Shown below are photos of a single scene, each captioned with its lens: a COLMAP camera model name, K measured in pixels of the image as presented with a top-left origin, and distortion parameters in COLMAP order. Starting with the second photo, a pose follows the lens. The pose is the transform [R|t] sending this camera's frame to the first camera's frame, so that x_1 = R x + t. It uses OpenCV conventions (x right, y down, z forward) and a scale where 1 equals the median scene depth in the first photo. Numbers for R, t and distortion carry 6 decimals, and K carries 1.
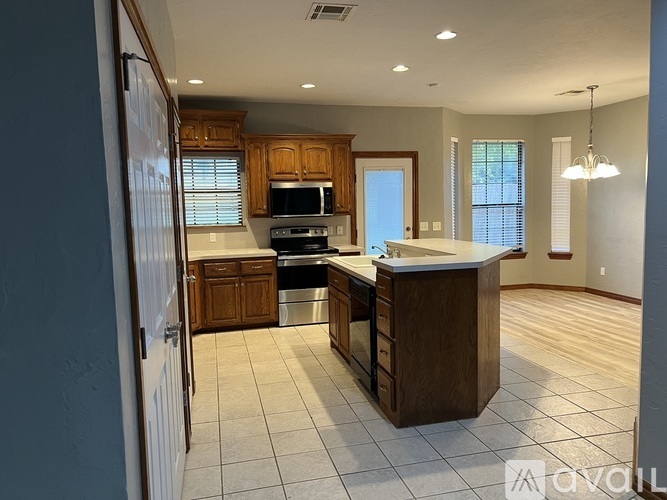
lens RADIAL K [[498.3, 0, 333.5], [0, 498.3, 250.0], [0, 0, 1]] dist [0.058153, -0.000303]
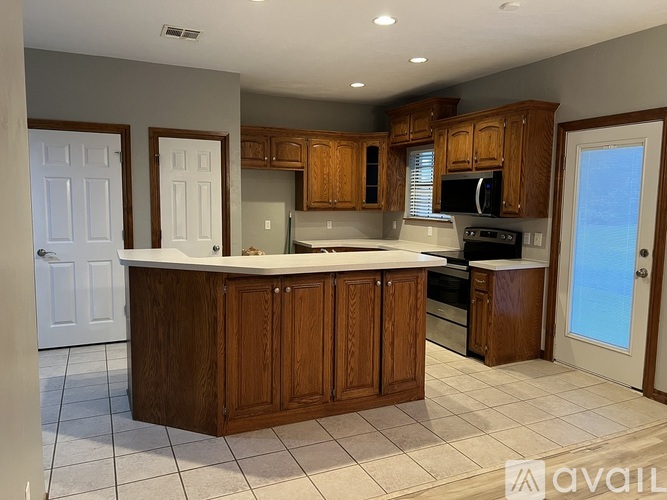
lens RADIAL K [[507.5, 0, 332.9], [0, 507.5, 237.6], [0, 0, 1]] dist [0.053739, -0.001014]
pose [[0.183769, 0.102858, -0.977573, 0.700468], [-0.114552, 0.989975, 0.082629, -0.073709], [0.976272, 0.096798, 0.193709, 0.630090]]
